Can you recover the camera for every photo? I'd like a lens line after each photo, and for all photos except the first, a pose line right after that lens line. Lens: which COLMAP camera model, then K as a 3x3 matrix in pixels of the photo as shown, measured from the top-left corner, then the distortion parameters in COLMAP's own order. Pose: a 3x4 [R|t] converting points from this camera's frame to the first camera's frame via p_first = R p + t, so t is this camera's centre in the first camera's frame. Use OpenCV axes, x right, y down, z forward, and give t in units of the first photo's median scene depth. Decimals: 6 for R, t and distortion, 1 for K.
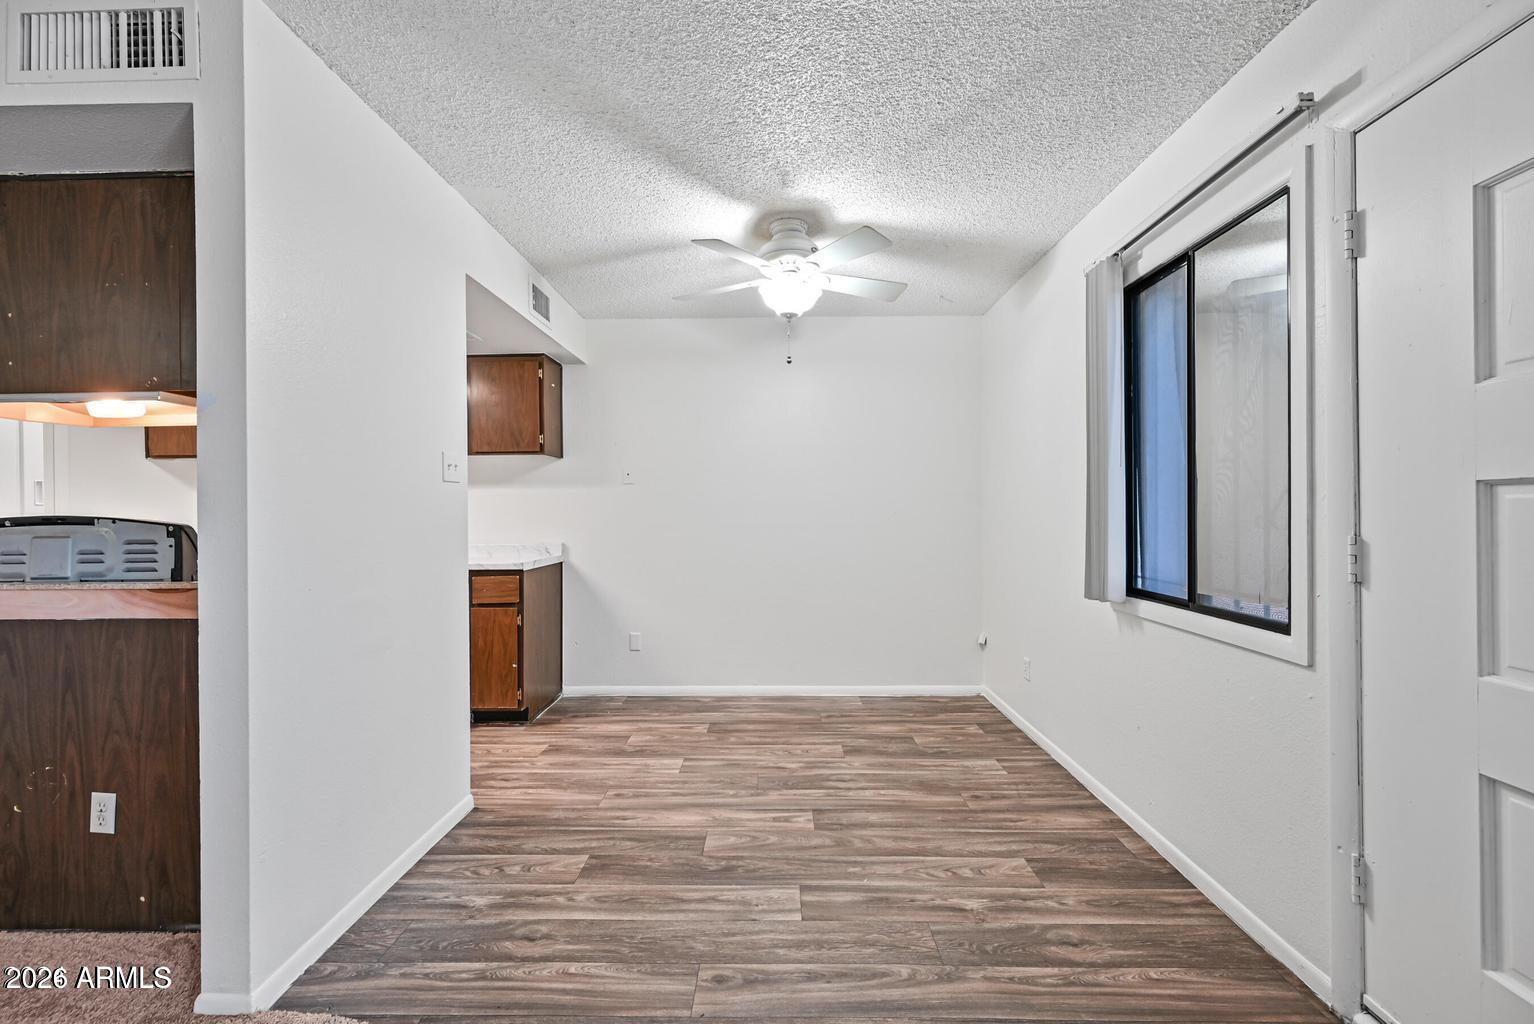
lens RADIAL K [[600.6, 0, 768.4], [0, 600.6, 516.4], [0, 0, 1]] dist [-0.008256, 0.000792]
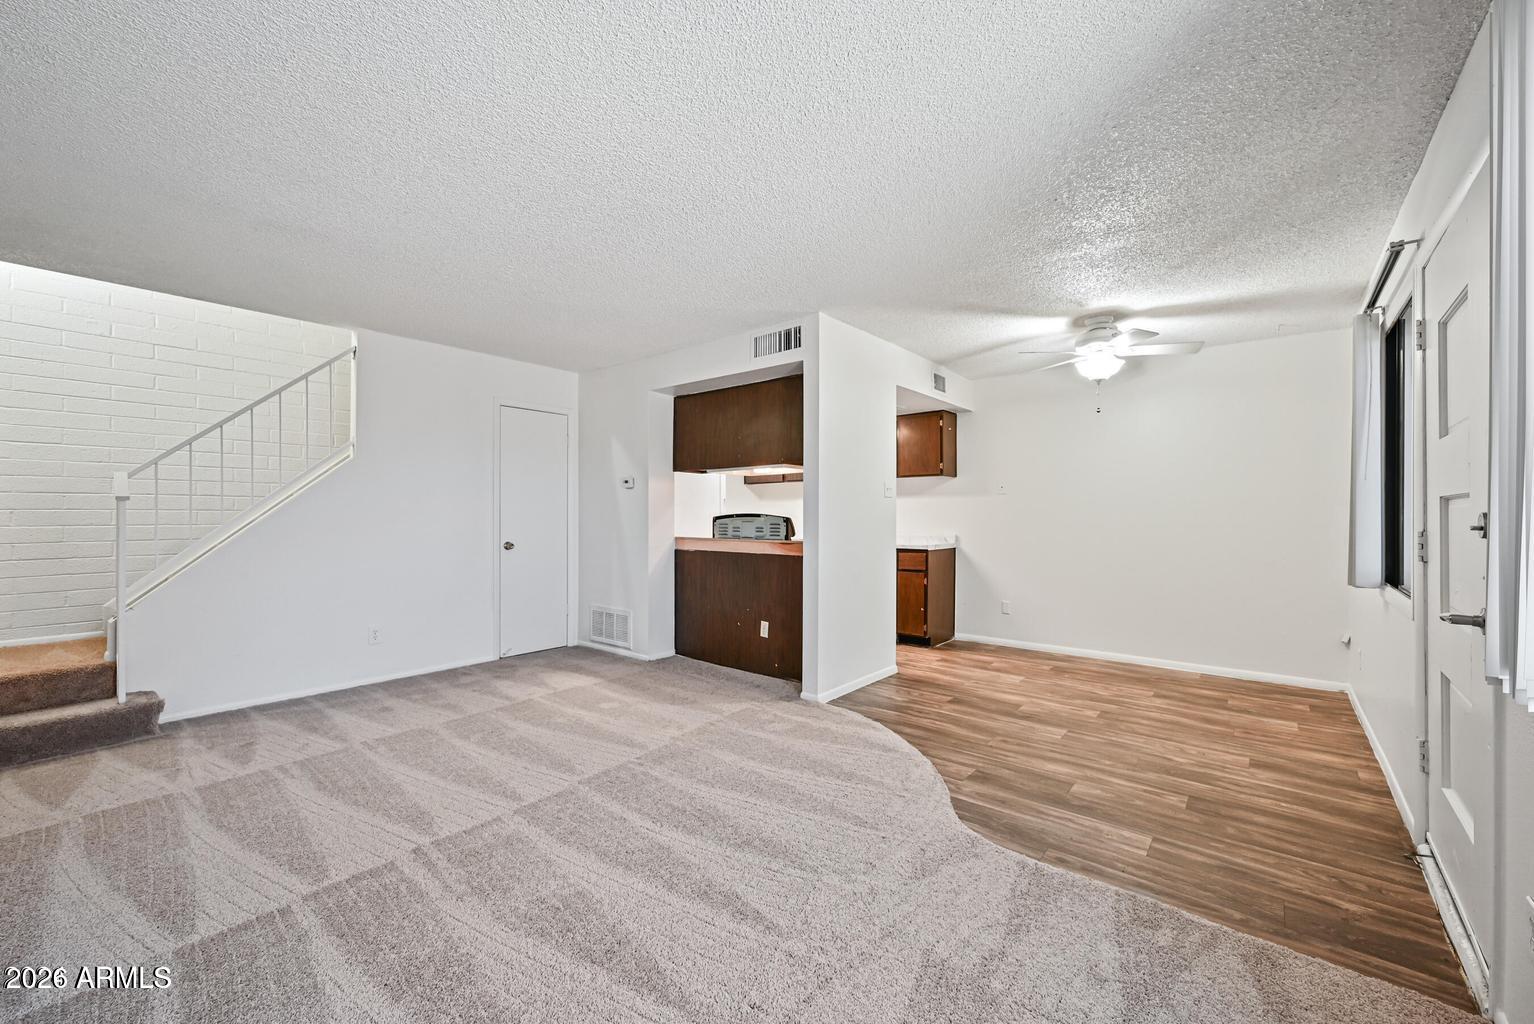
lens RADIAL K [[600.6, 0, 765.9], [0, 600.6, 518.3], [0, 0, 1]] dist [-0.008256, 0.000792]
pose [[0.777231, 0.010339, -0.629131, 0.343616], [-0.010734, 0.999937, 0.003171, 0.007178], [0.629124, 0.004289, 0.777293, -0.677686]]
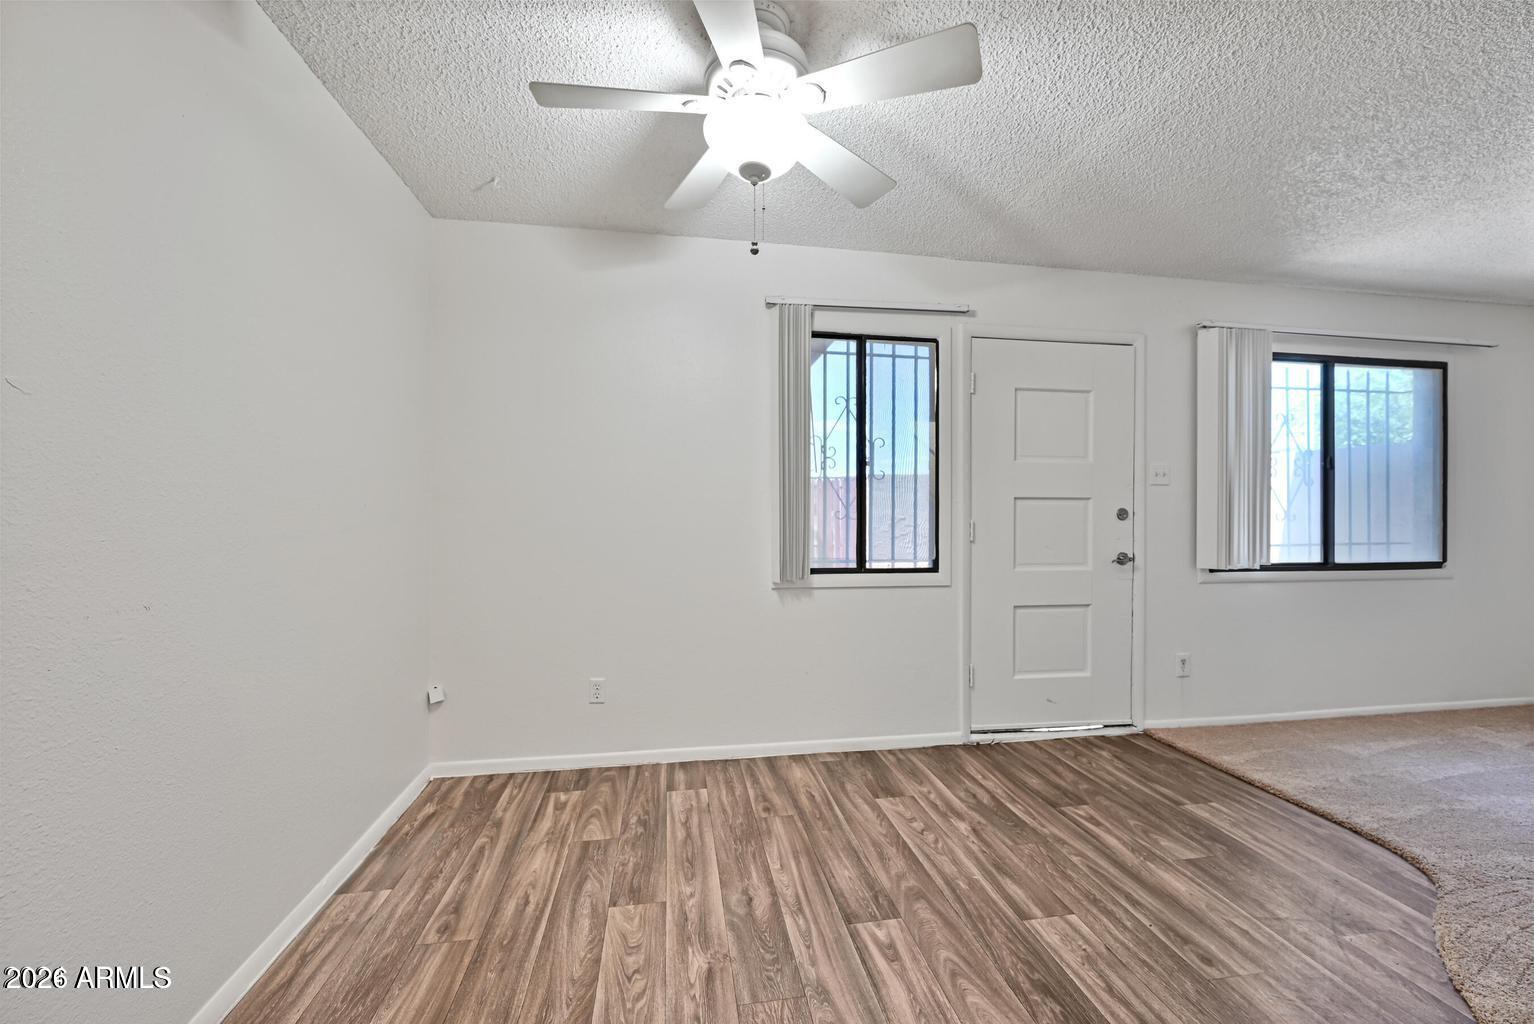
lens RADIAL K [[600.6, 0, 760.4], [0, 600.6, 513.5], [0, 0, 1]] dist [-0.008256, 0.000792]
pose [[-0.163530, -0.004238, 0.986529, -0.582683], [0.009031, 0.999942, 0.005792, -0.005782], [-0.986497, 0.009857, -0.163483, 1.157203]]
